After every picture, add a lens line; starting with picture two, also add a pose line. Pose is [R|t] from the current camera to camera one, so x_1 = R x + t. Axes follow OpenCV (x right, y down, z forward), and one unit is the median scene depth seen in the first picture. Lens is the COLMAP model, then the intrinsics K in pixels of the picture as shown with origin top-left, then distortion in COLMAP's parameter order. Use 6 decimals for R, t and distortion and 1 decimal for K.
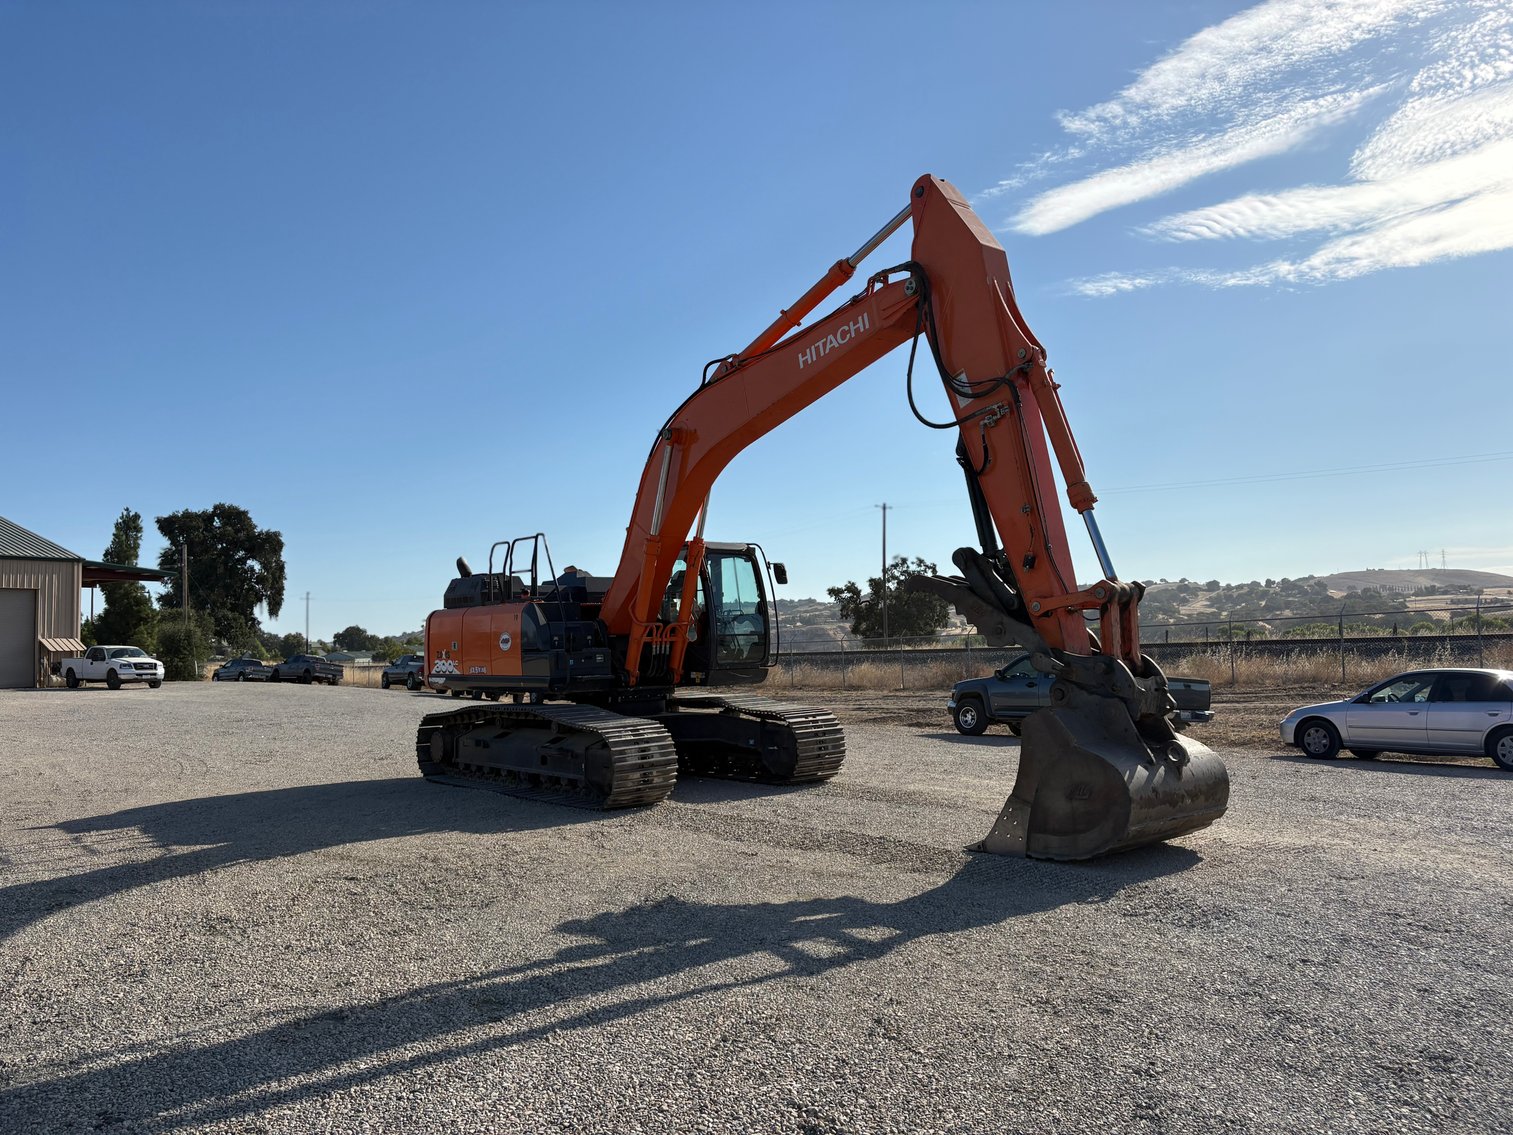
lens RADIAL K [[1140.6, 0, 756.5], [0, 1140.6, 567.5], [0, 0, 1]] dist [0.003804, 0.000296]
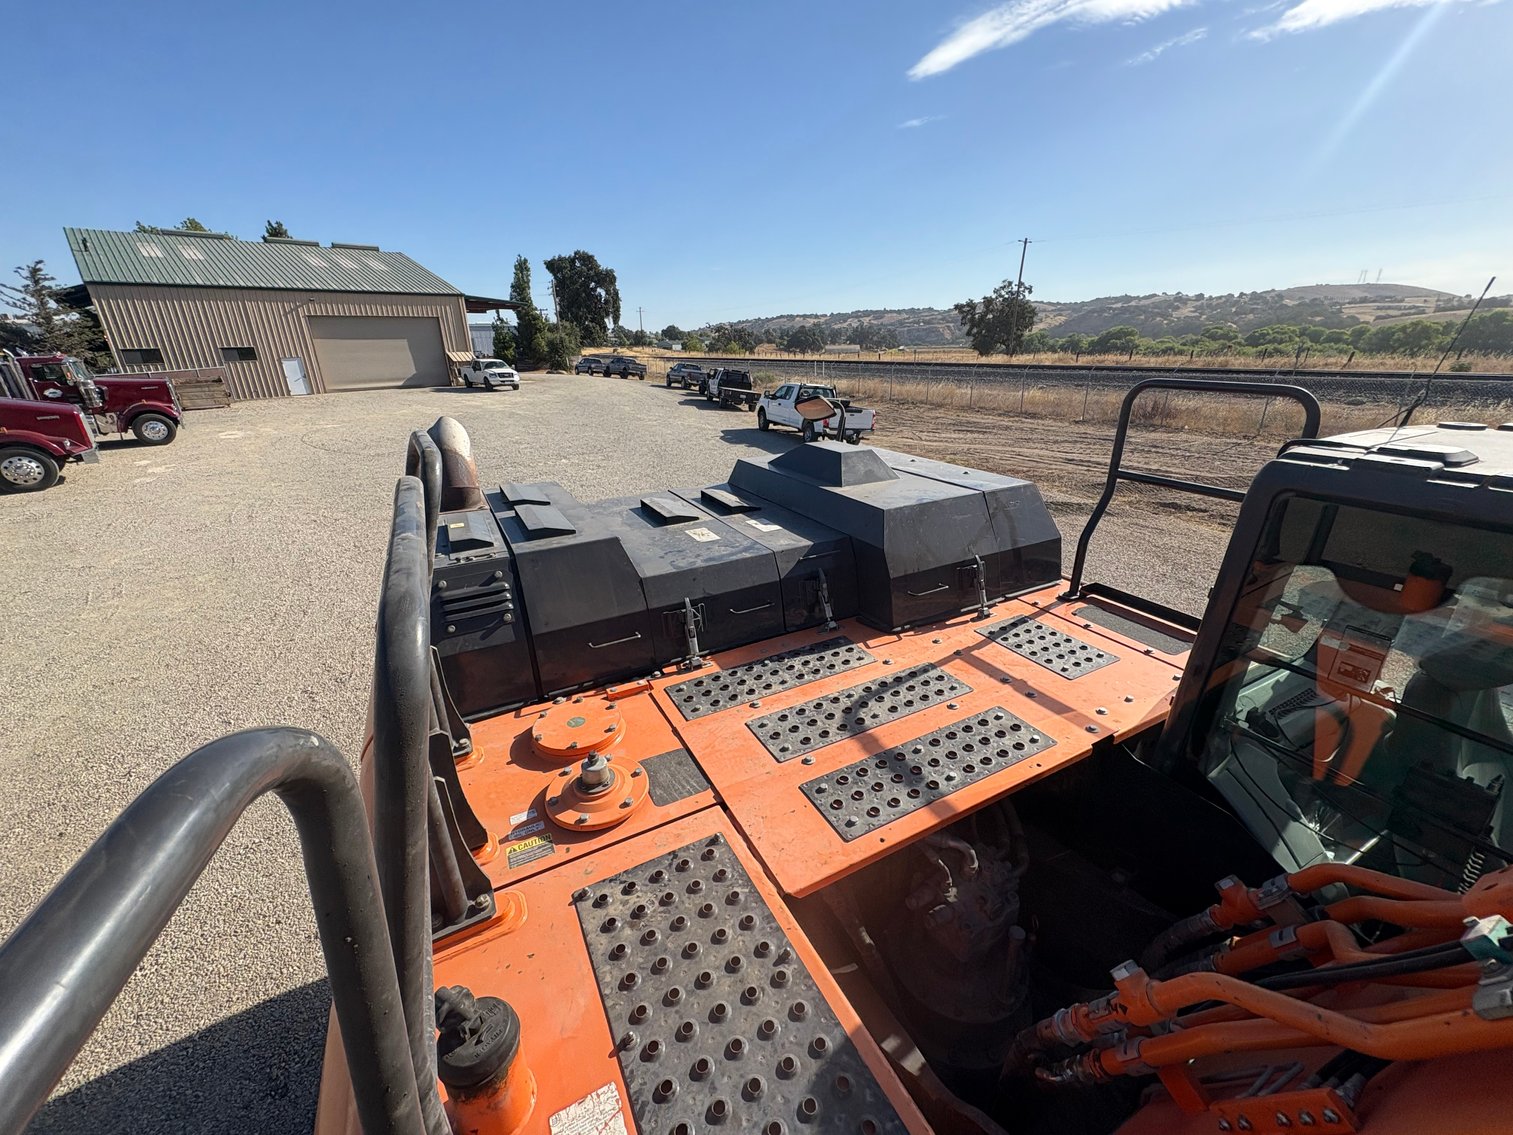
lens RADIAL K [[581.0, 0, 756.5], [0, 581.0, 567.5], [0, 0, 1]] dist [-0.000995, -0.000533]
pose [[0.977583, 0.082710, -0.193627, -0.017337], [0.009725, 0.900896, 0.433927, -0.004223], [0.210328, -0.426082, 0.879895, 0.101139]]
